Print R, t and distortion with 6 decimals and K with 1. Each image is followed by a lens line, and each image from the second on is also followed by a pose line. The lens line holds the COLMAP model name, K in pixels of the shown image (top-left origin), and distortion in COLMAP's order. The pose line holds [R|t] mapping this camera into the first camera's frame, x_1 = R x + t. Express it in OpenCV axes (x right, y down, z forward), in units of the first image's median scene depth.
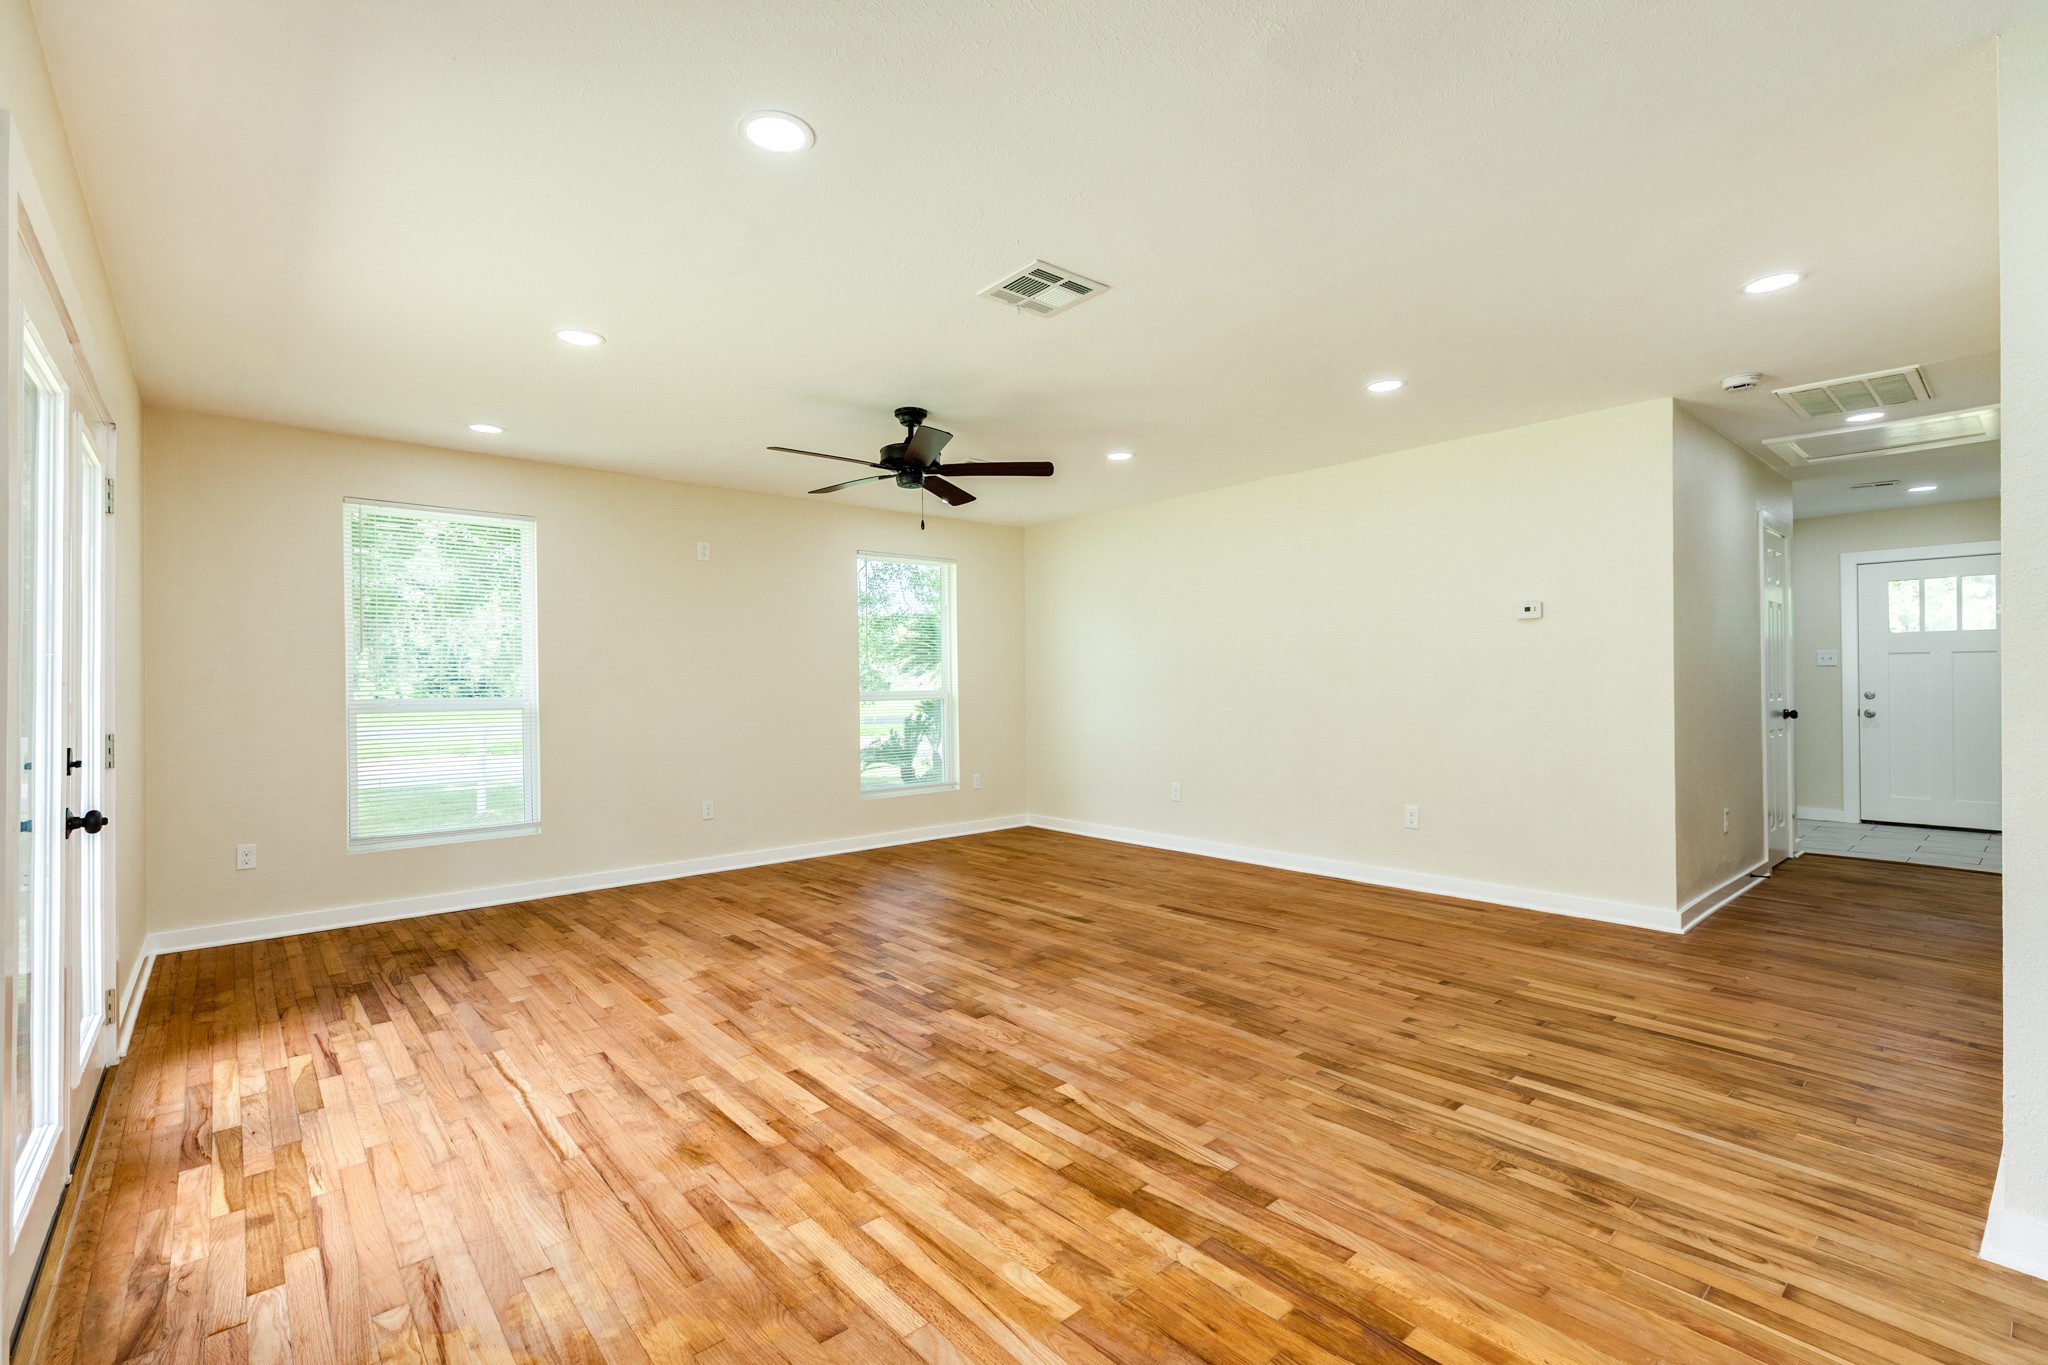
lens RADIAL K [[912.5, 0, 1013.6], [0, 912.5, 679.8], [0, 0, 1]] dist [0.004808, 0.000239]
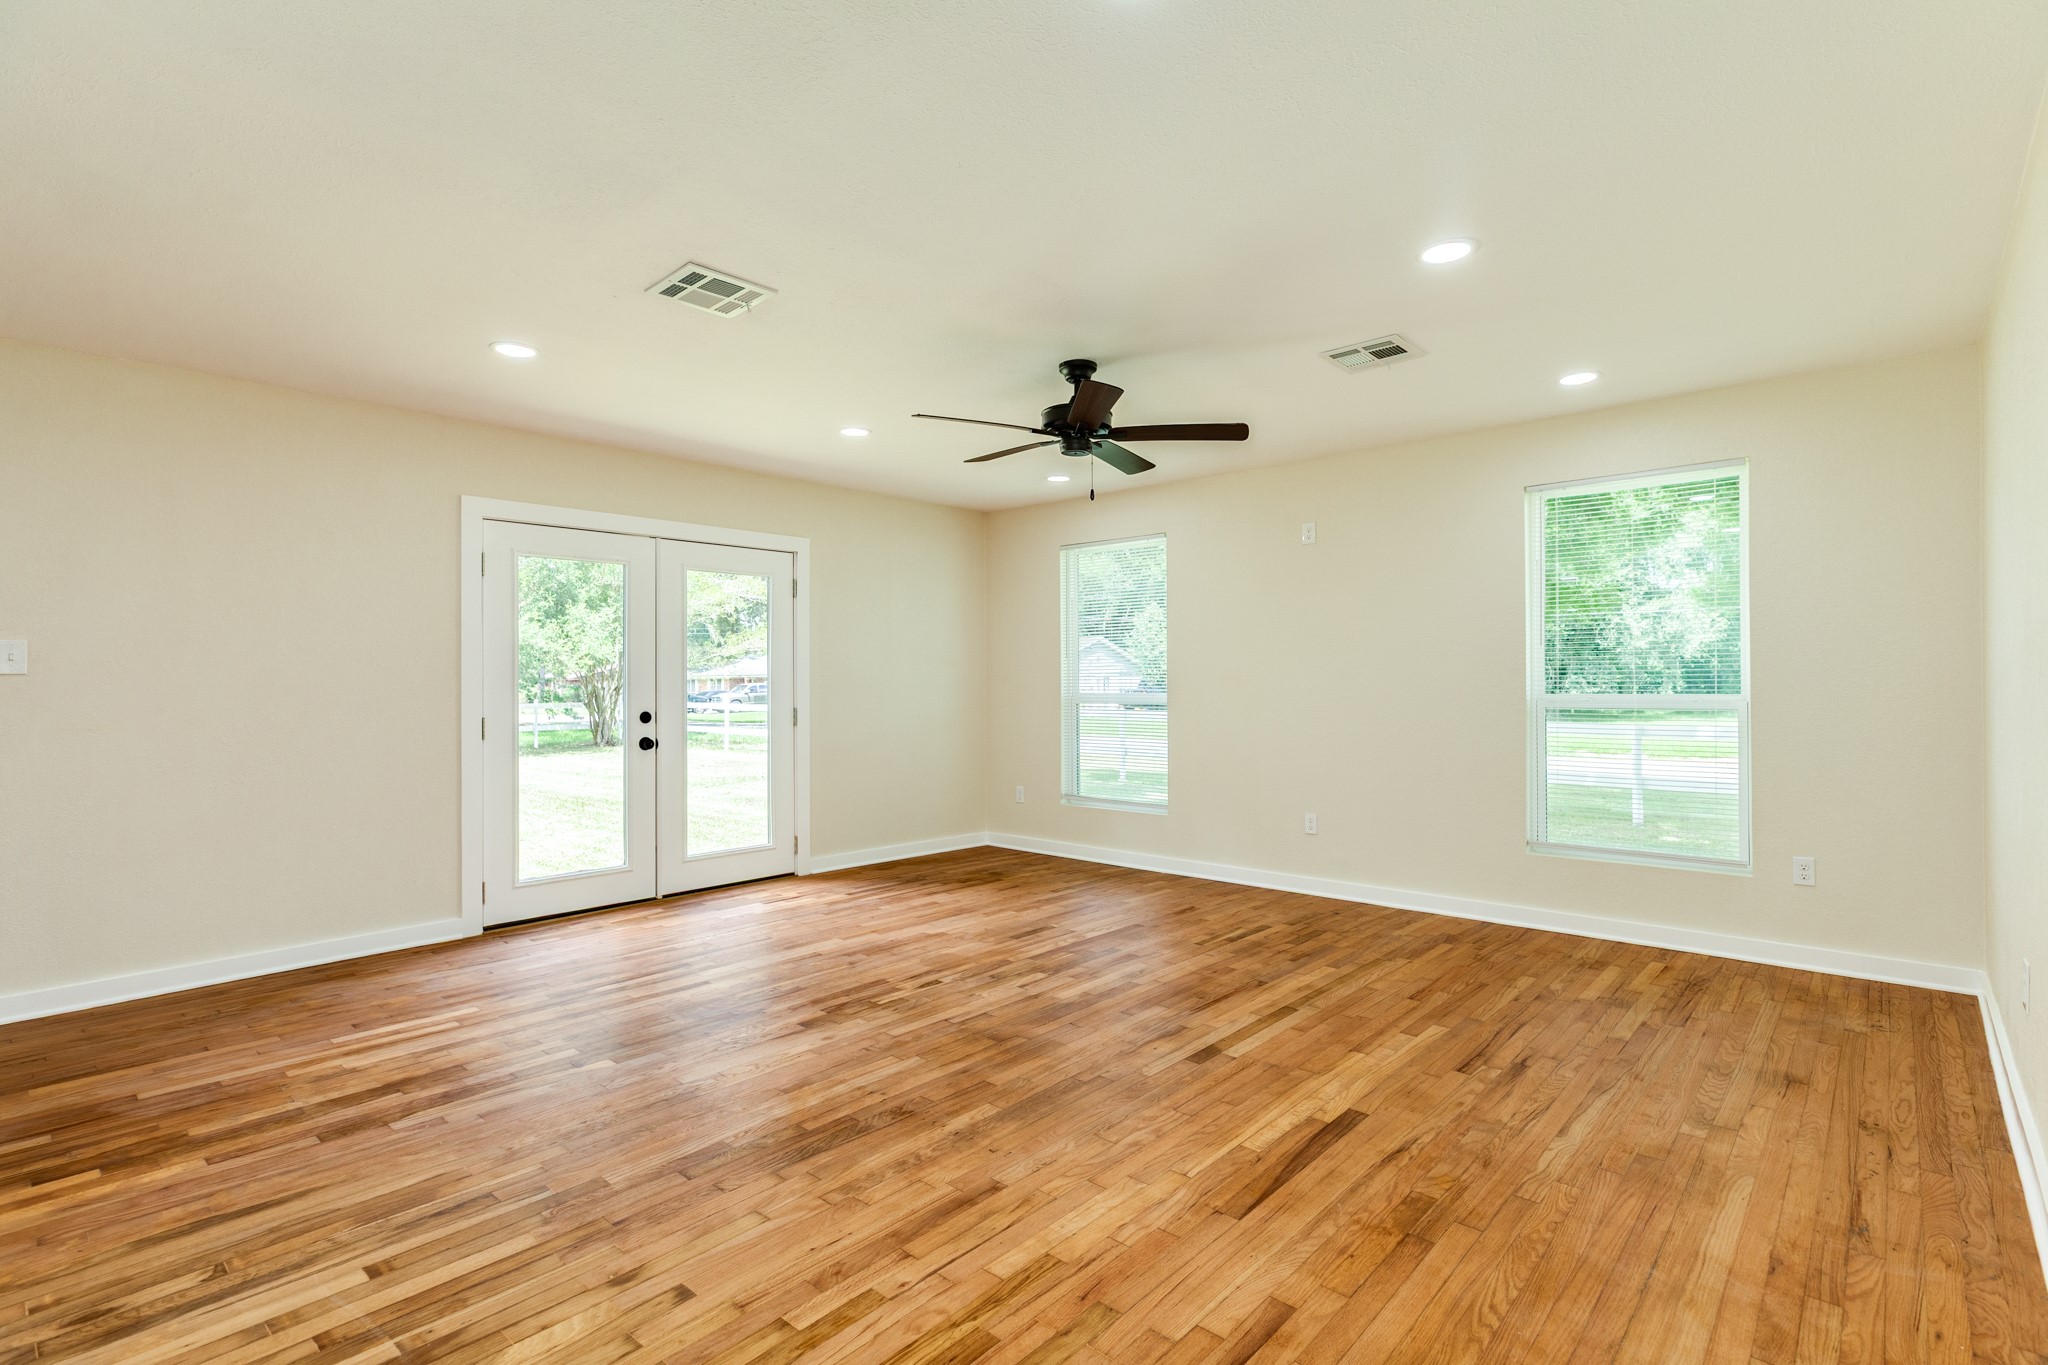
lens RADIAL K [[912.5, 0, 1014.9], [0, 912.5, 686.0], [0, 0, 1]] dist [0.004808, 0.000239]
pose [[0.136014, 0.009046, -0.990666, 0.991930], [0.010365, 0.999891, 0.010553, -0.018617], [0.990653, -0.011704, 0.135905, 1.085705]]
